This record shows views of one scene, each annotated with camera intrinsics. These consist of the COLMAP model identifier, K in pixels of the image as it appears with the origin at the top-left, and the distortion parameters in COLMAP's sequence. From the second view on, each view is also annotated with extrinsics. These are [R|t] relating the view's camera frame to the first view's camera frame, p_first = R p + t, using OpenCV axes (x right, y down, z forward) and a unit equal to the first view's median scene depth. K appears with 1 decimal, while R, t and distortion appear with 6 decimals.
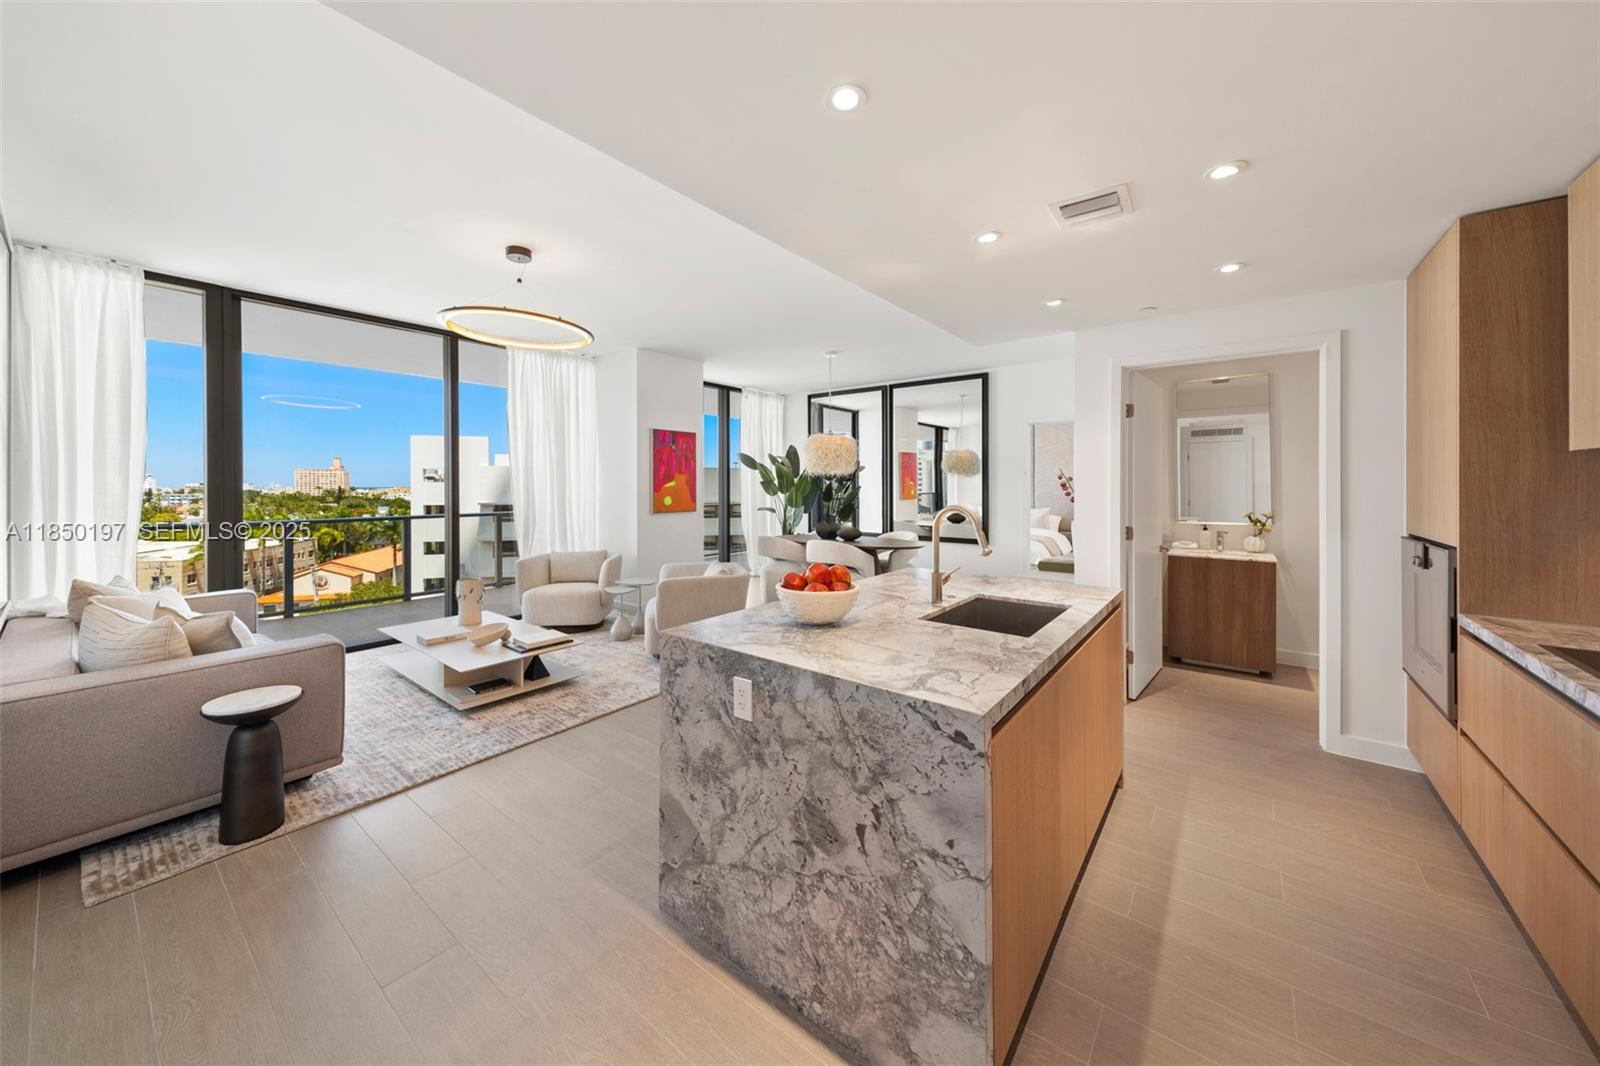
lens RADIAL K [[564.0, 0, 797.6], [0, 564.0, 483.7], [0, 0, 1]] dist [0.012408, 0.000006]
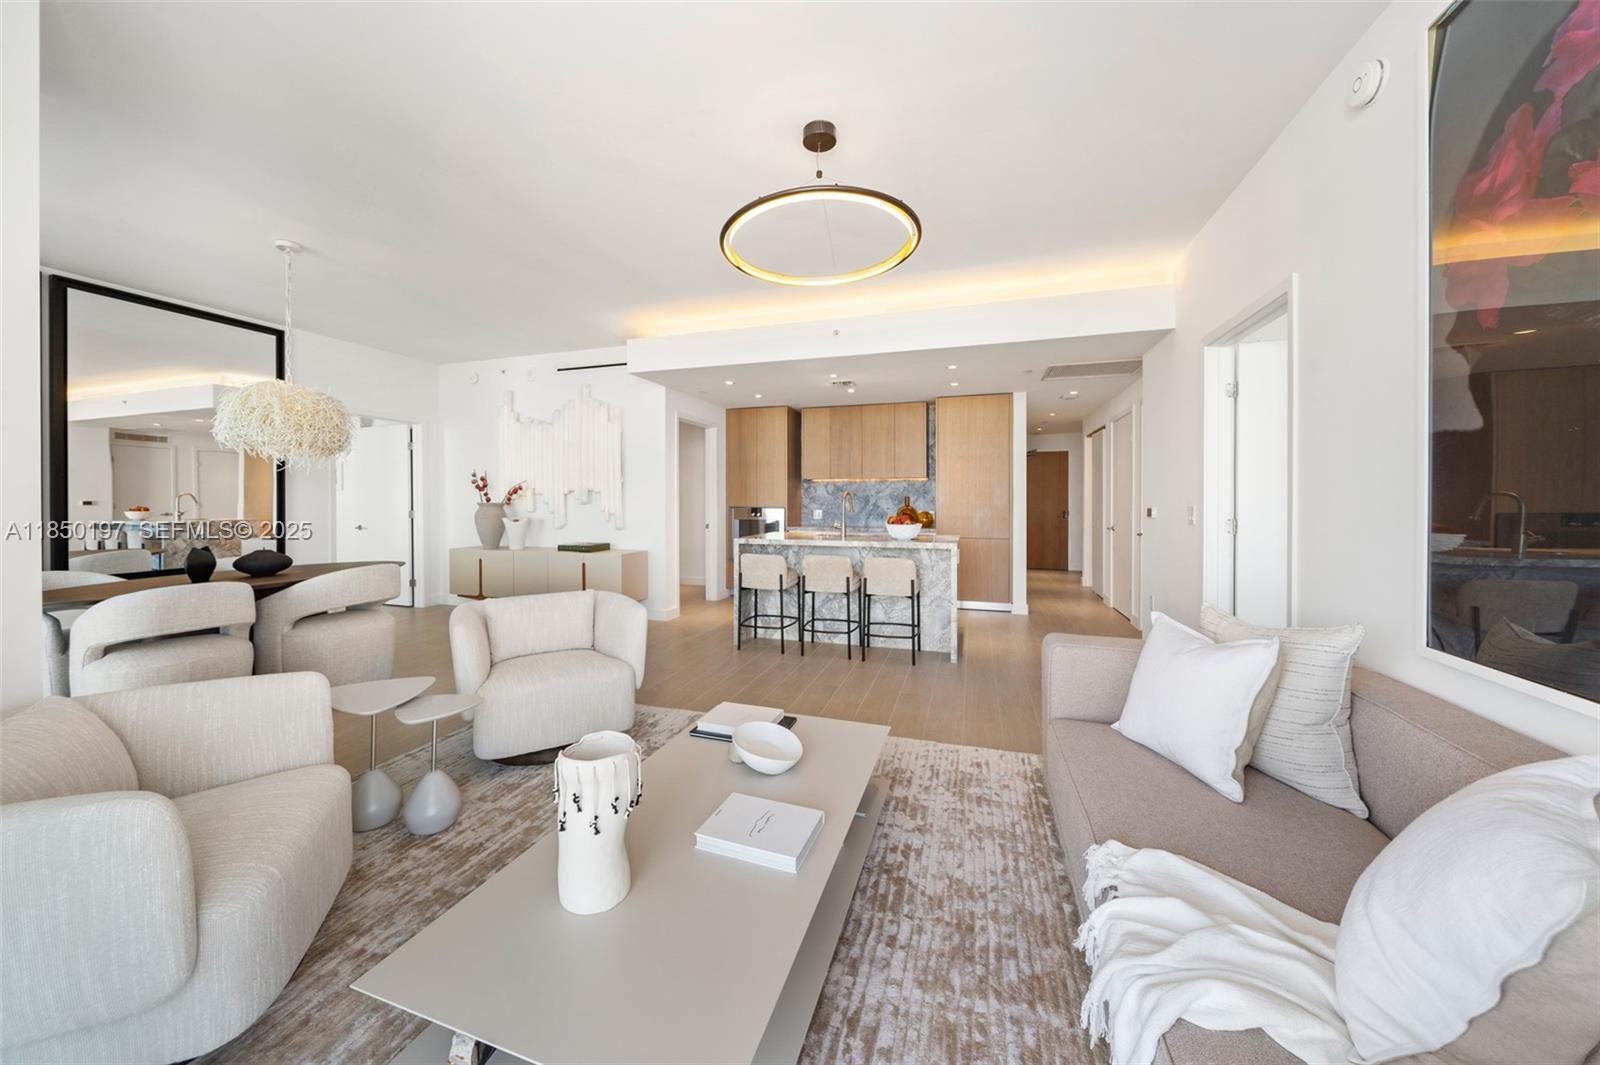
lens RADIAL K [[556.5, 0, 782.4], [0, 556.5, 503.1], [0, 0, 1]] dist [0.000337, 0.000015]
pose [[-0.331222, -0.007207, 0.943525, -2.360419], [-0.001059, 0.999973, 0.007267, 0.086732], [-0.943552, 0.001408, -0.331221, 2.662249]]
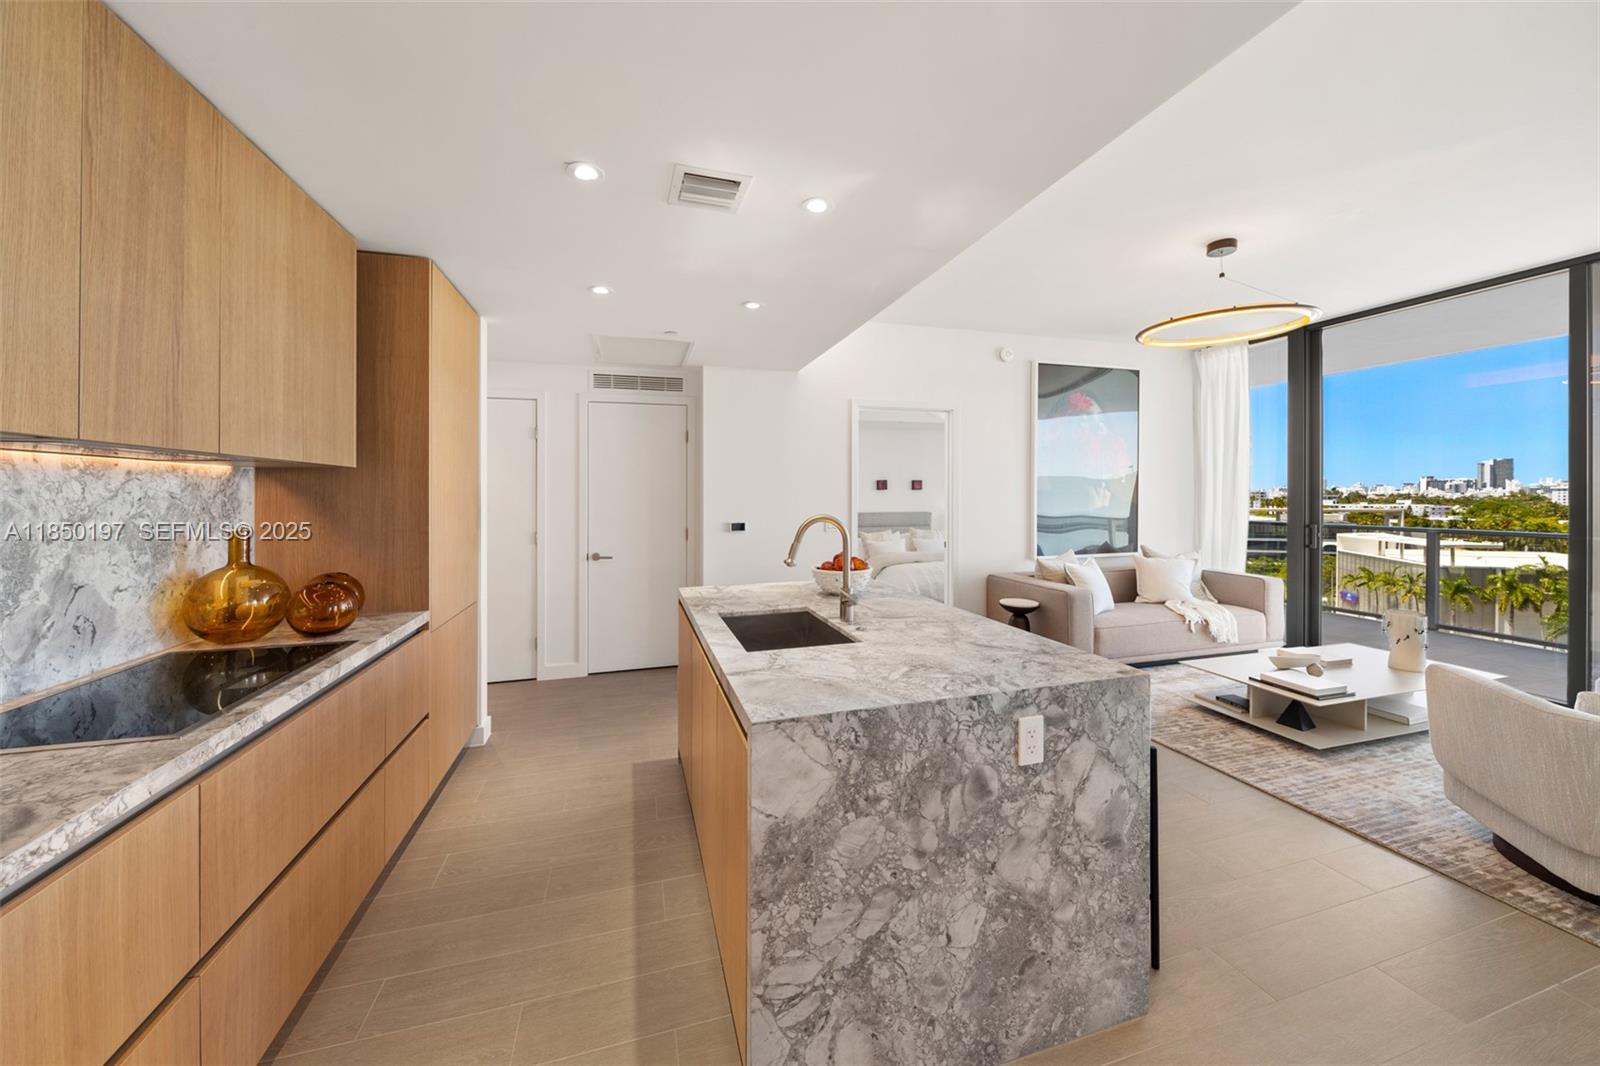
lens RADIAL K [[564.0, 0, 797.6], [0, 564.0, 483.7], [0, 0, 1]] dist [0.012408, 0.000006]
pose [[-0.578537, -0.013547, -0.815544, 1.452248], [0.009202, 0.999690, -0.023134, 0.011314], [0.815604, -0.020888, -0.578233, 2.027884]]
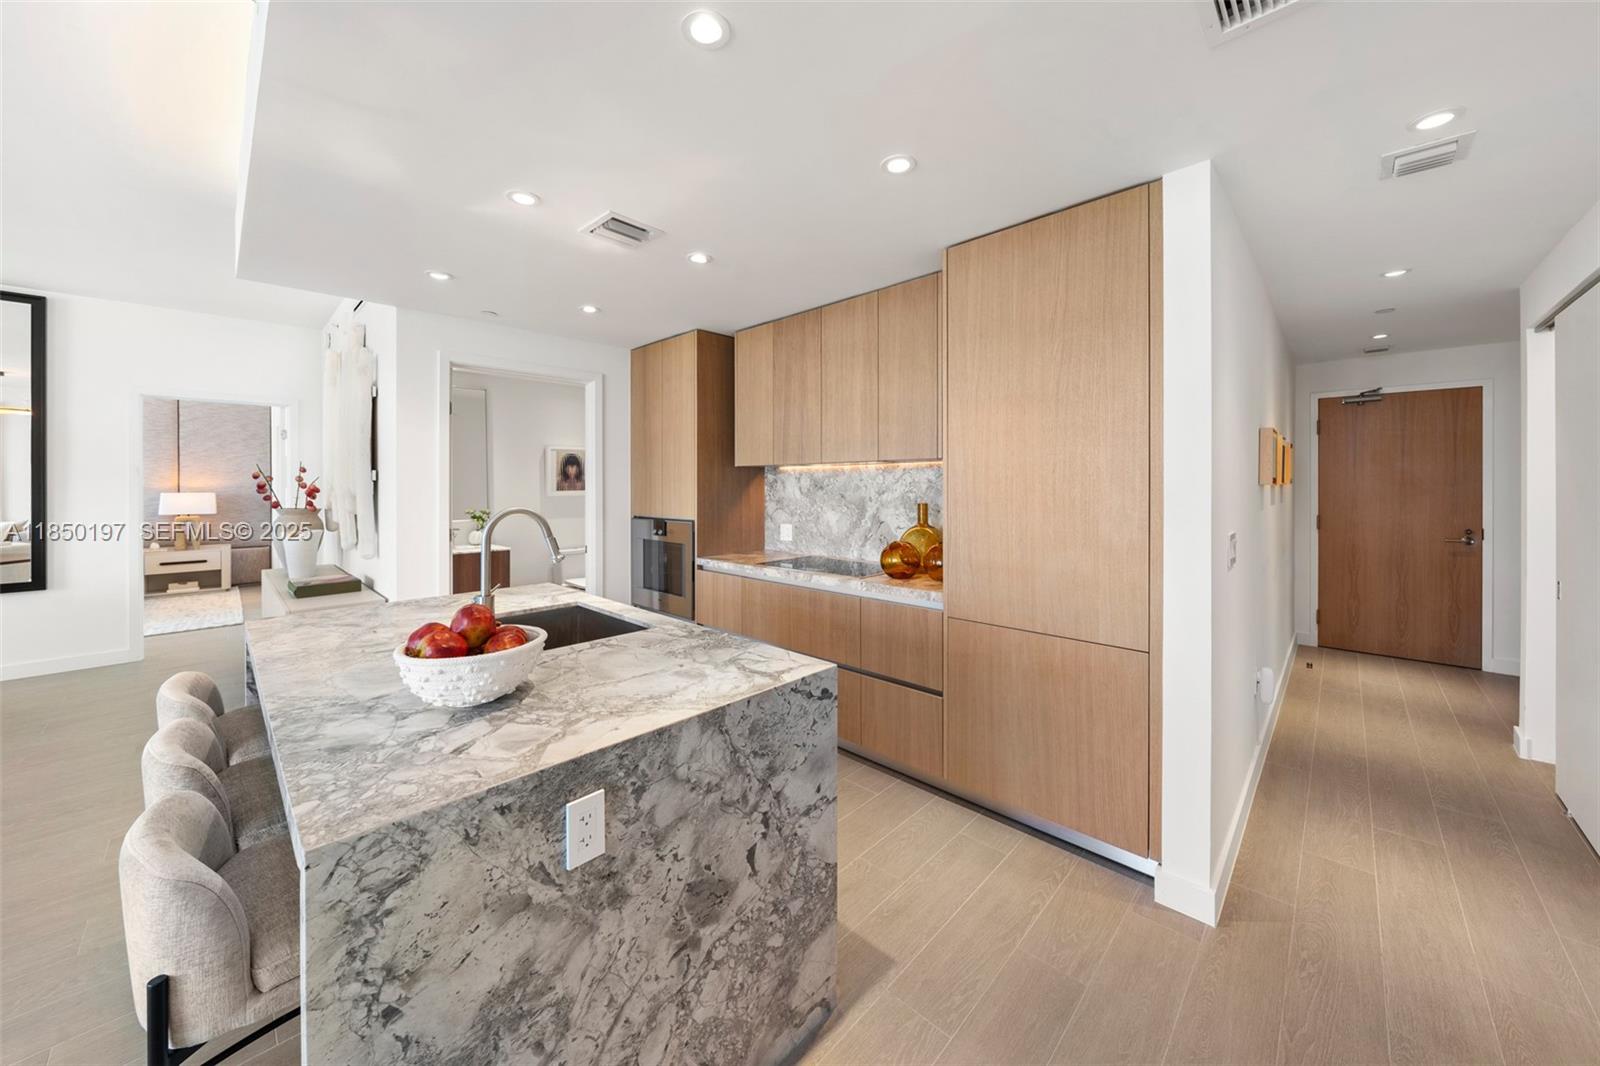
lens RADIAL K [[564.2, 0, 788.2], [0, 564.2, 484.7], [0, 0, 1]] dist [-0.008135, -0.000143]
pose [[0.111957, -0.000650, 0.993713, -0.652809], [0.003606, 0.999993, 0.000248, 0.008139], [-0.993707, 0.003555, 0.111959, 0.688369]]
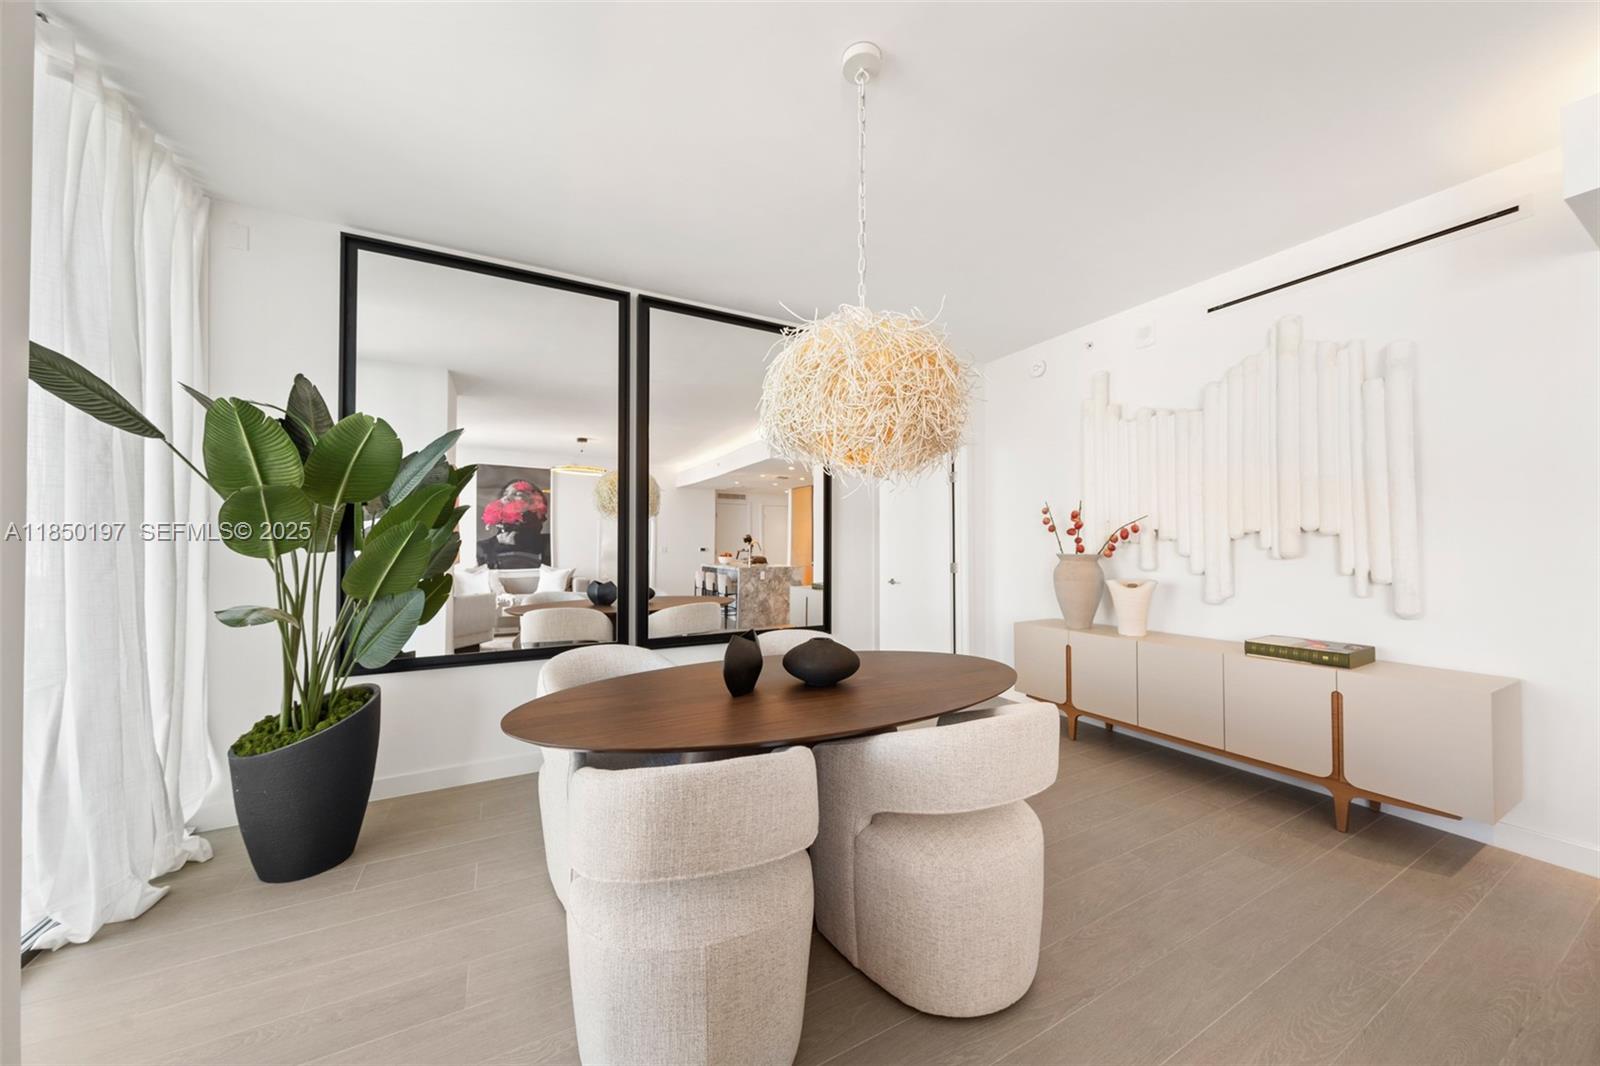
lens RADIAL K [[546.2, 0, 797.3], [0, 546.2, 537.2], [0, 0, 1]] dist [0.000316, -0.000004]
pose [[0.405235, 0.011387, 0.914141, -0.796699], [0.001459, 0.999913, -0.013102, 0.073087], [-0.914211, 0.006643, 0.405184, 3.398425]]
